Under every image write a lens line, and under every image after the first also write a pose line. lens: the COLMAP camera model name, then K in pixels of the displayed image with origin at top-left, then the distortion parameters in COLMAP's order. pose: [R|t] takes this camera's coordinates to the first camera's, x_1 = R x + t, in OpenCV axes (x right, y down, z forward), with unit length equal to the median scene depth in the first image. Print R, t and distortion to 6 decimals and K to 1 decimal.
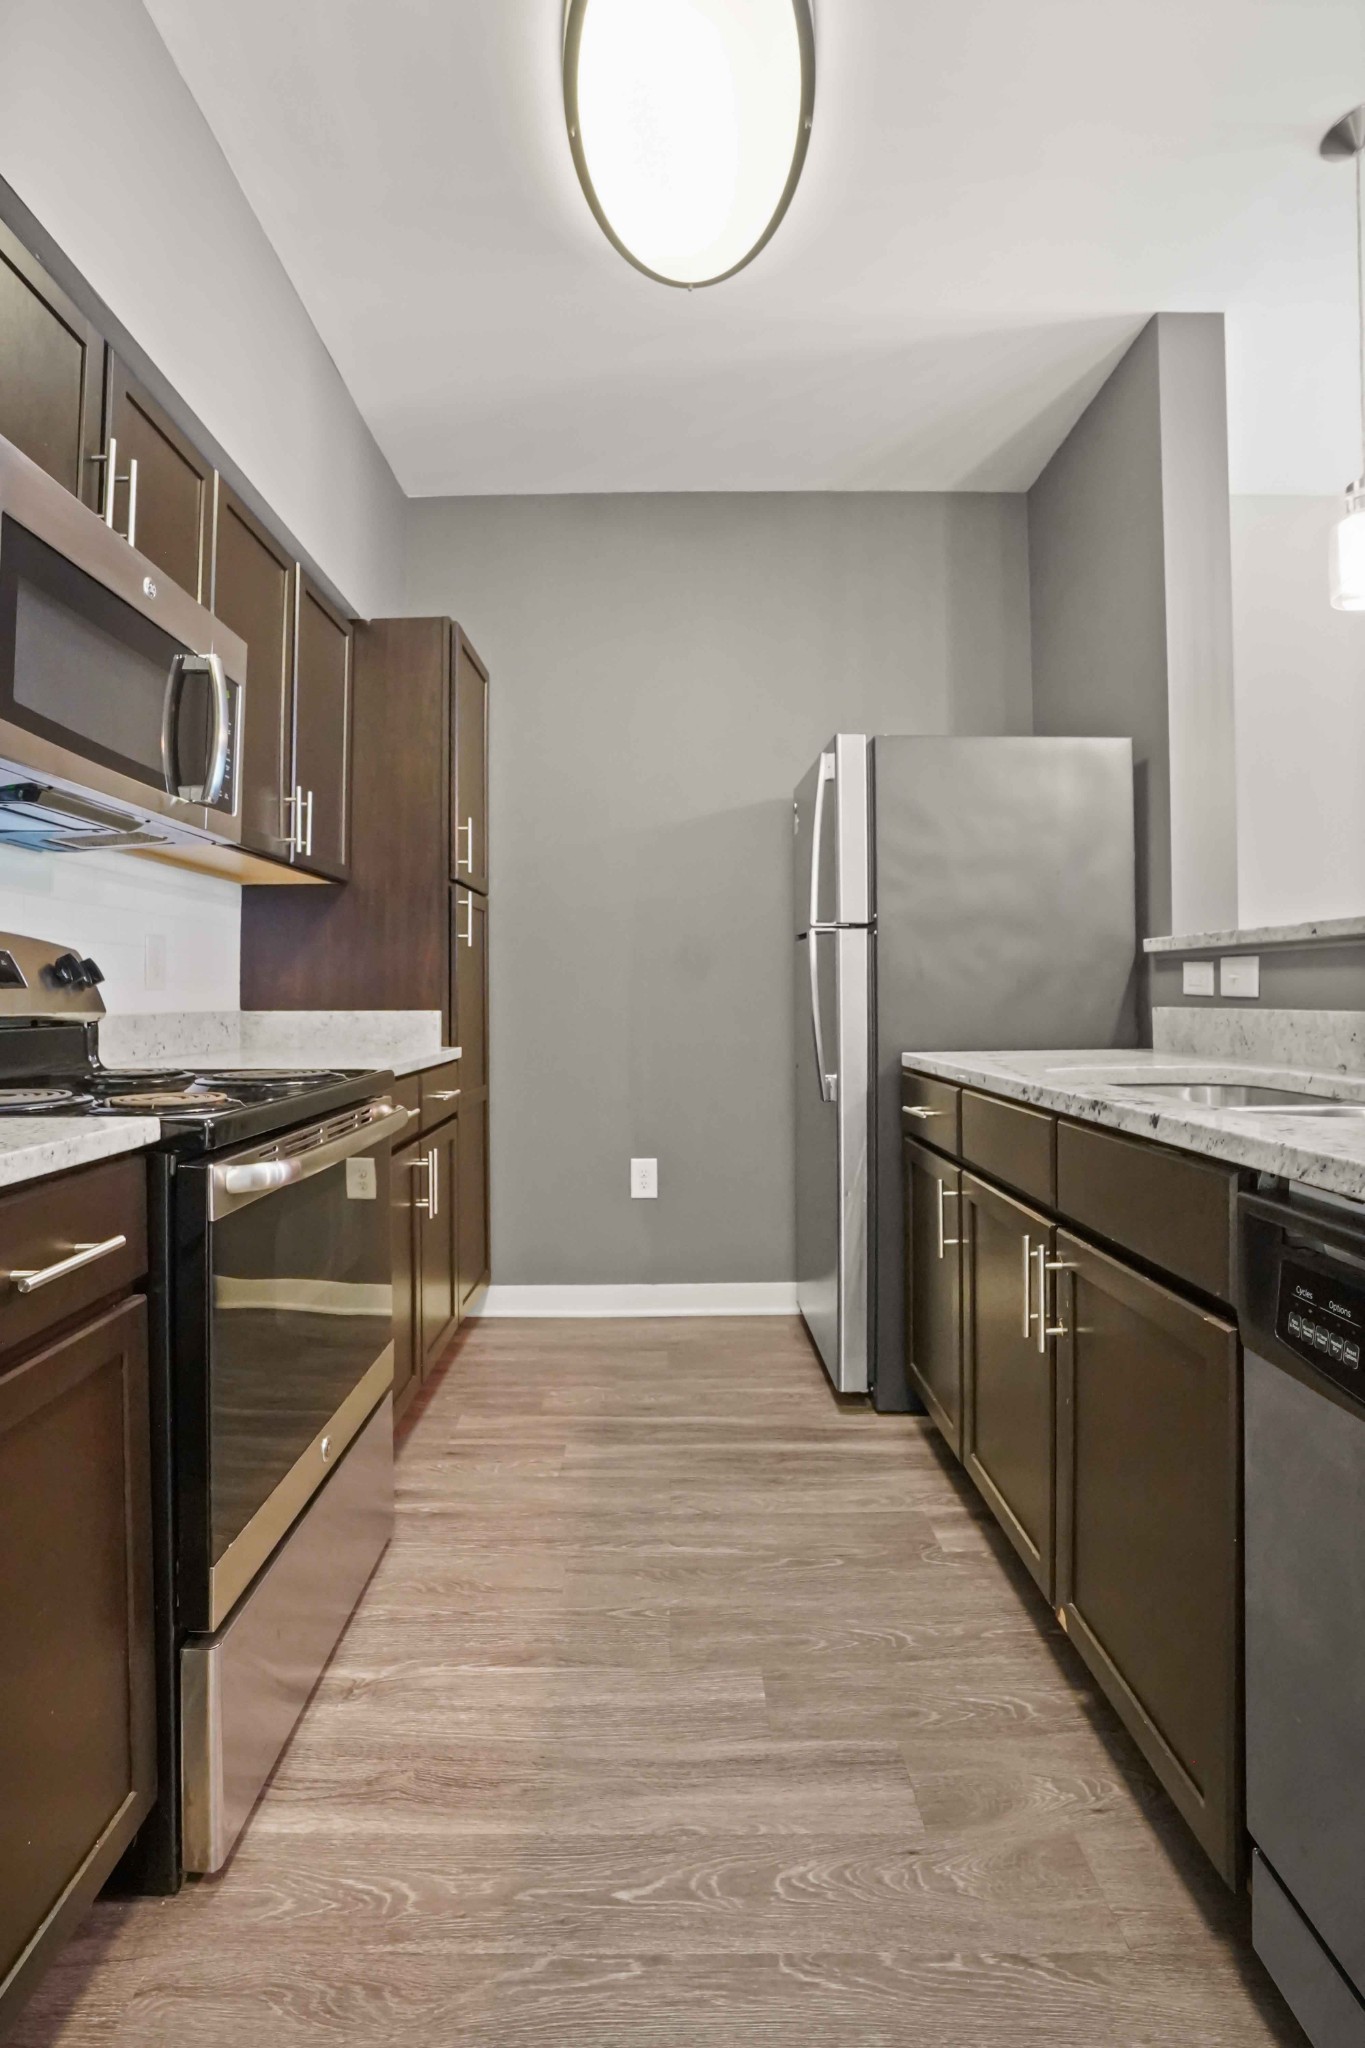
lens RADIAL K [[960.5, 0, 665.5], [0, 960.5, 948.0], [0, 0, 1]] dist [-0.046848, 0.019730]
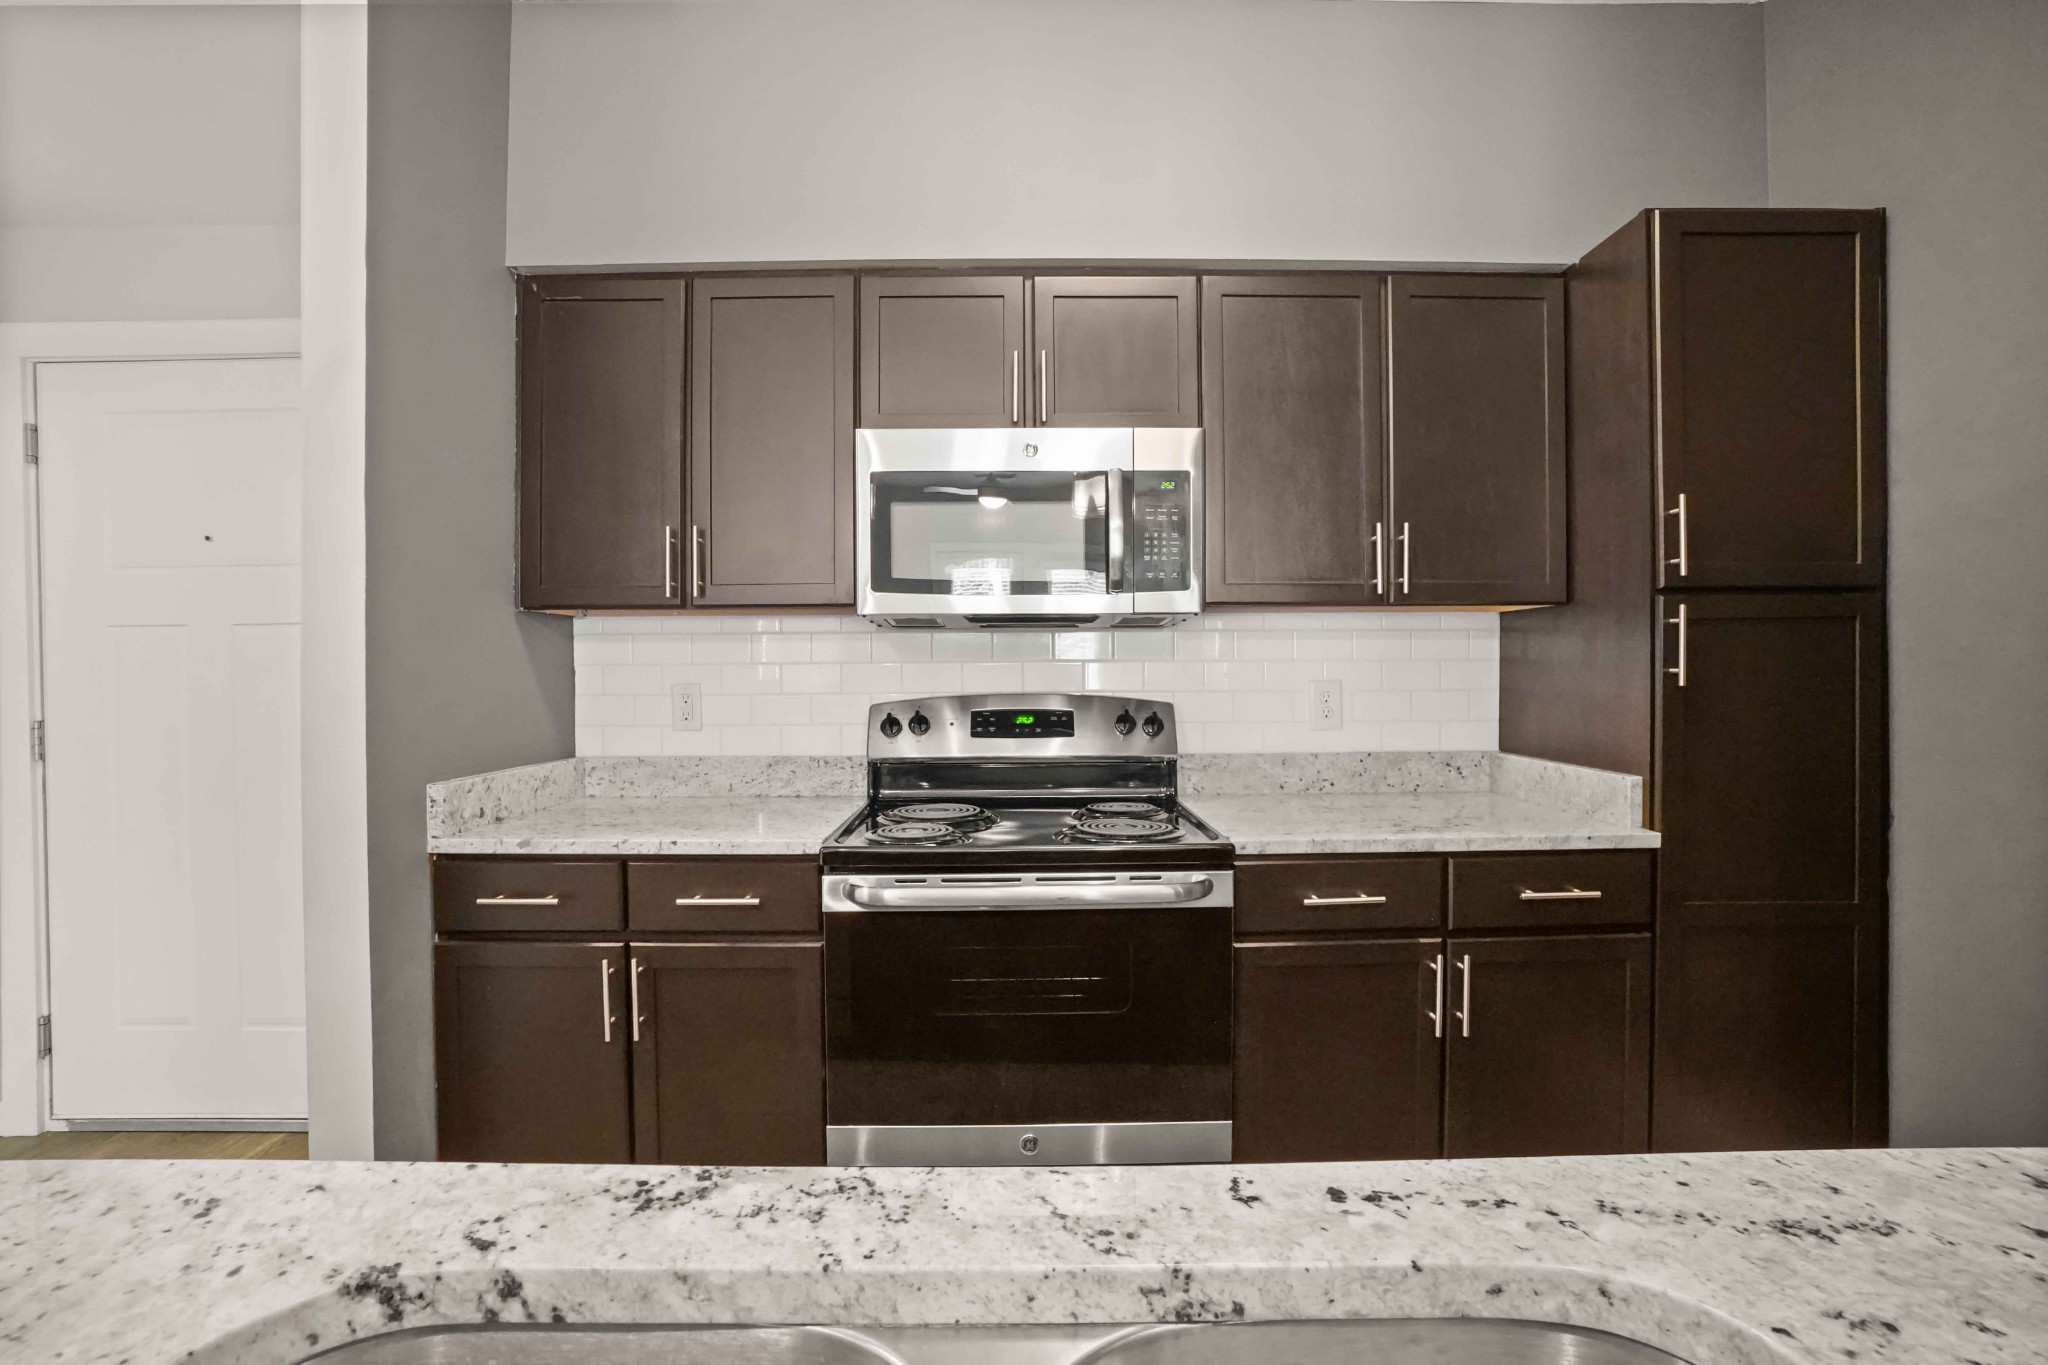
lens RADIAL K [[927.5, 0, 1015.2], [0, 927.5, 670.0], [0, 0, 1]] dist [-0.059337, 0.018909]
pose [[0.024027, 0.004216, -0.999702, 0.611397], [0.053275, 0.998565, 0.005492, -0.059913], [0.998291, -0.053391, 0.023767, 0.747839]]
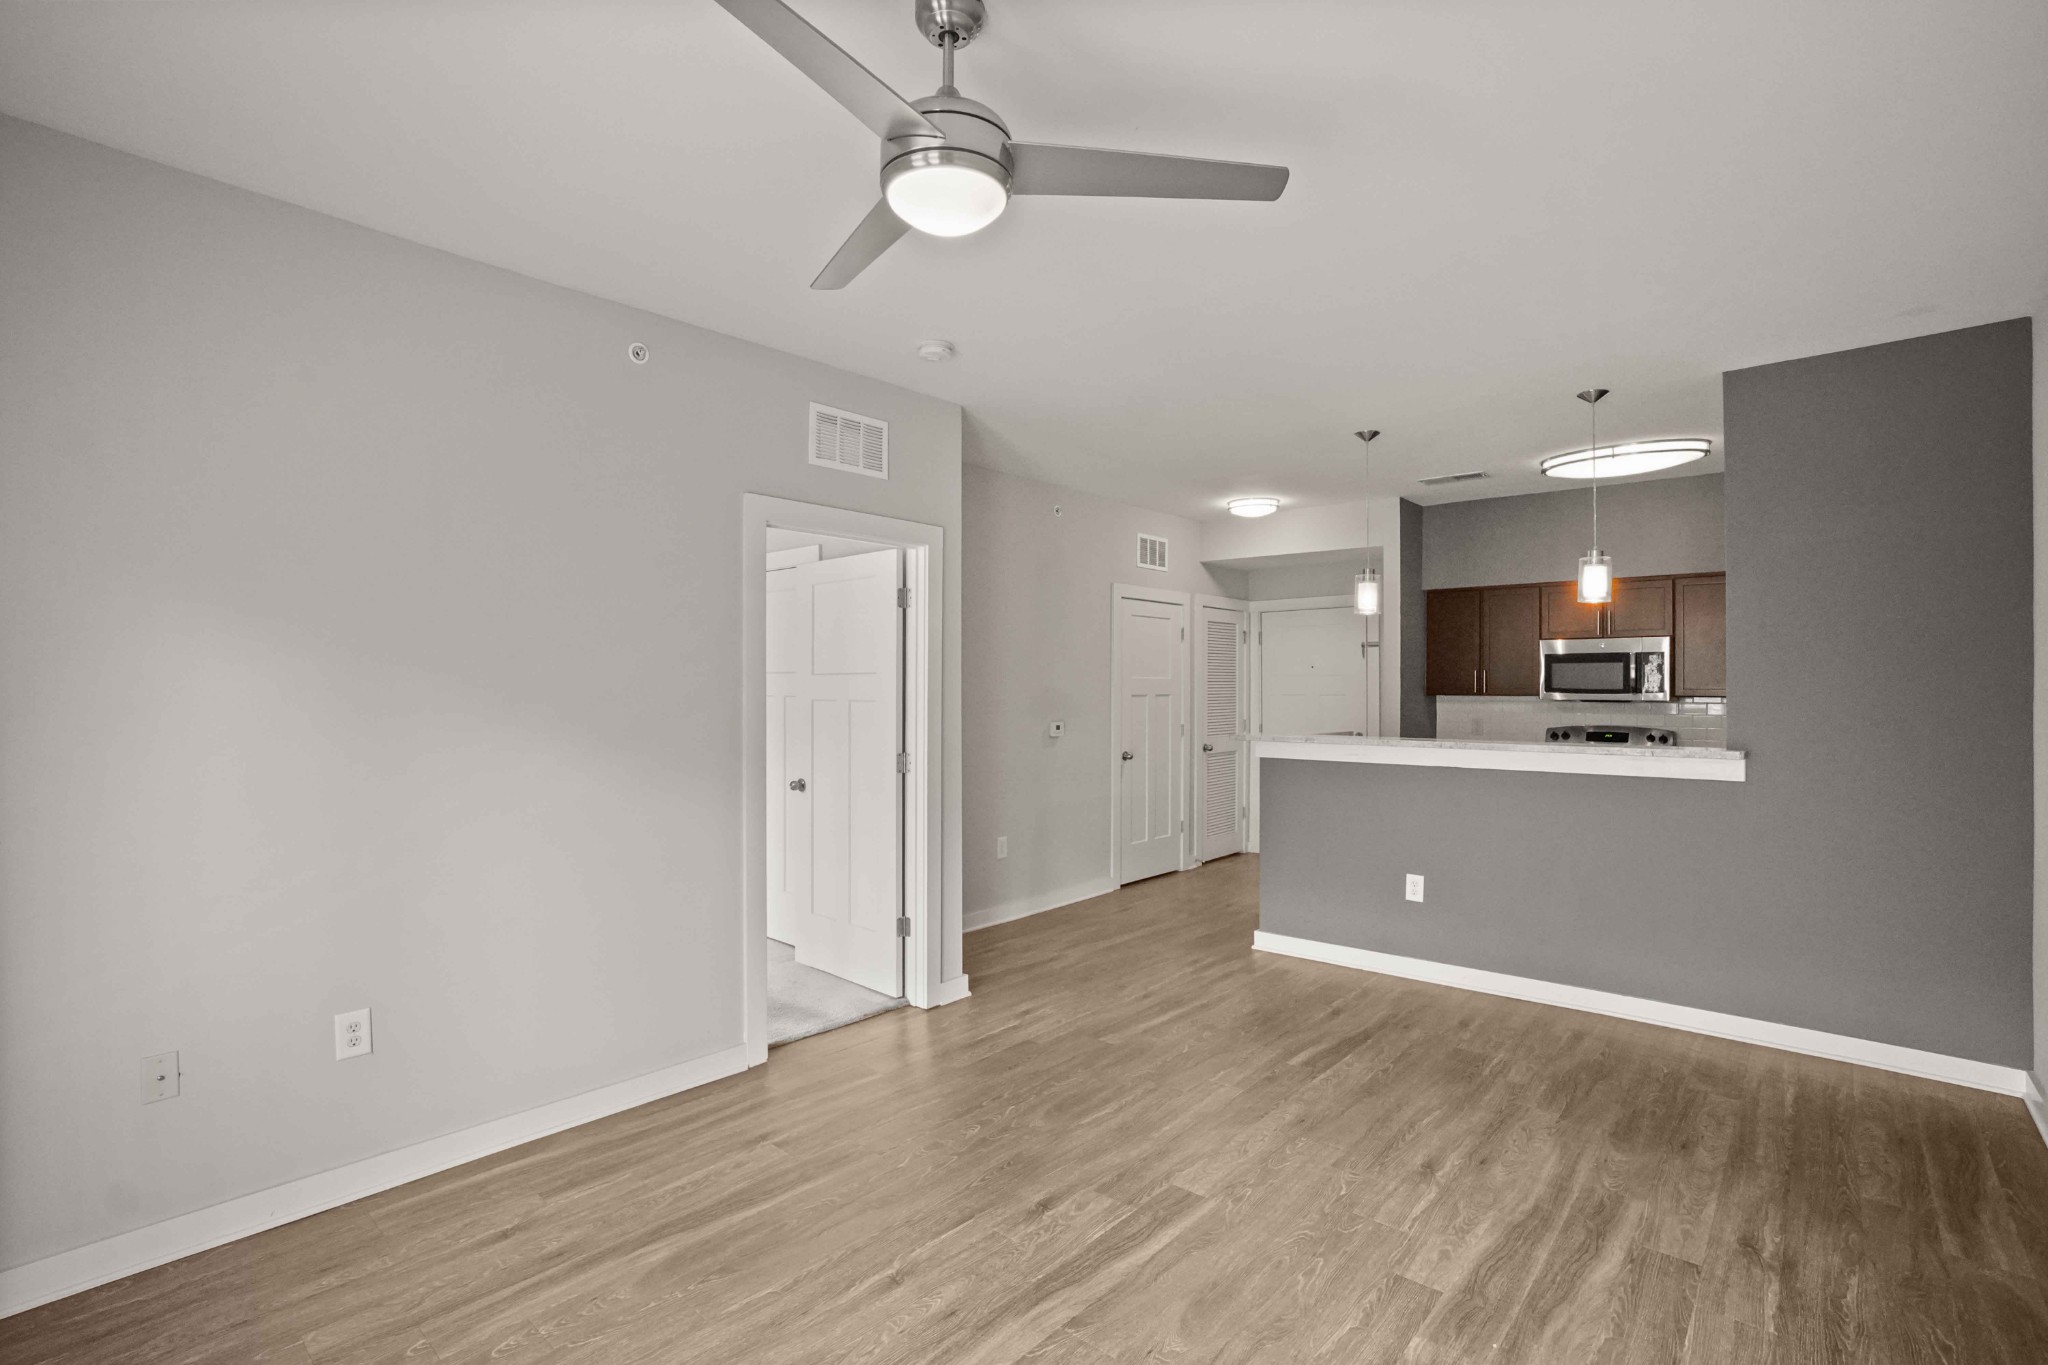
lens RADIAL K [[938.3, 0, 1019.9], [0, 938.3, 688.3], [0, 0, 1]] dist [-0.060642, 0.023873]
pose [[-0.667680, 0.003413, -0.744440, 3.256550], [0.036557, 0.998933, -0.028208, -0.141891], [0.743550, -0.046048, -0.667093, 1.421448]]
